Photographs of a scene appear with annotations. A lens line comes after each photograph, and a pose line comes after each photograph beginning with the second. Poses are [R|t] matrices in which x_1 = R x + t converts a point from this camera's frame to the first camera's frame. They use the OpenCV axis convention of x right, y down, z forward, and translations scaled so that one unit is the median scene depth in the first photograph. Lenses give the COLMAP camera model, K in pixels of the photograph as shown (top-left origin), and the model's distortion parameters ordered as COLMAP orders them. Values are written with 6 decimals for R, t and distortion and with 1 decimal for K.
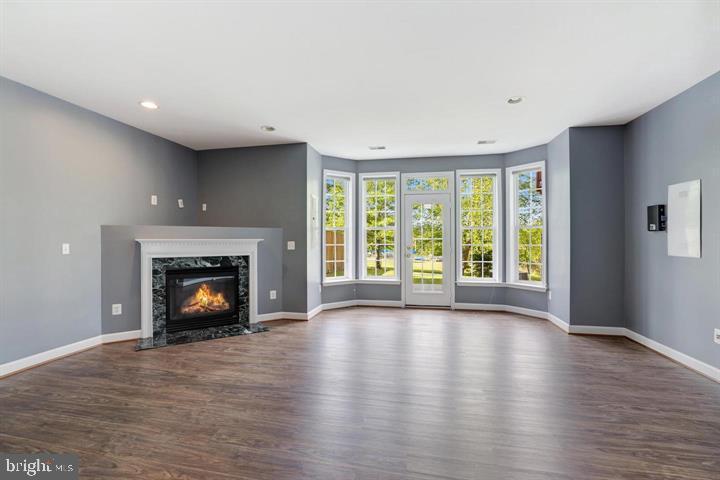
lens RADIAL K [[313.0, 0, 360.7], [0, 313.0, 234.6], [0, 0, 1]] dist [-0.045477, 0.015231]
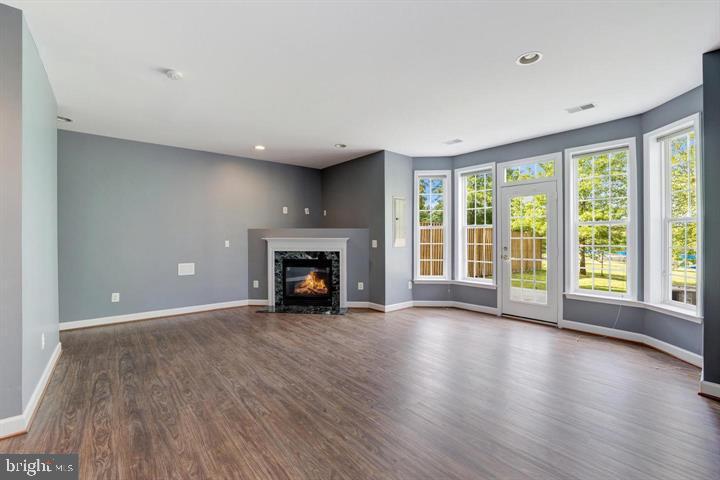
lens RADIAL K [[313.0, 0, 358.3], [0, 313.0, 232.7], [0, 0, 1]] dist [-0.045477, 0.015231]
pose [[0.778424, -0.008813, -0.627677, 0.445550], [0.007535, 0.999961, -0.004695, -0.000073], [0.627694, -0.001075, 0.778459, 0.088563]]
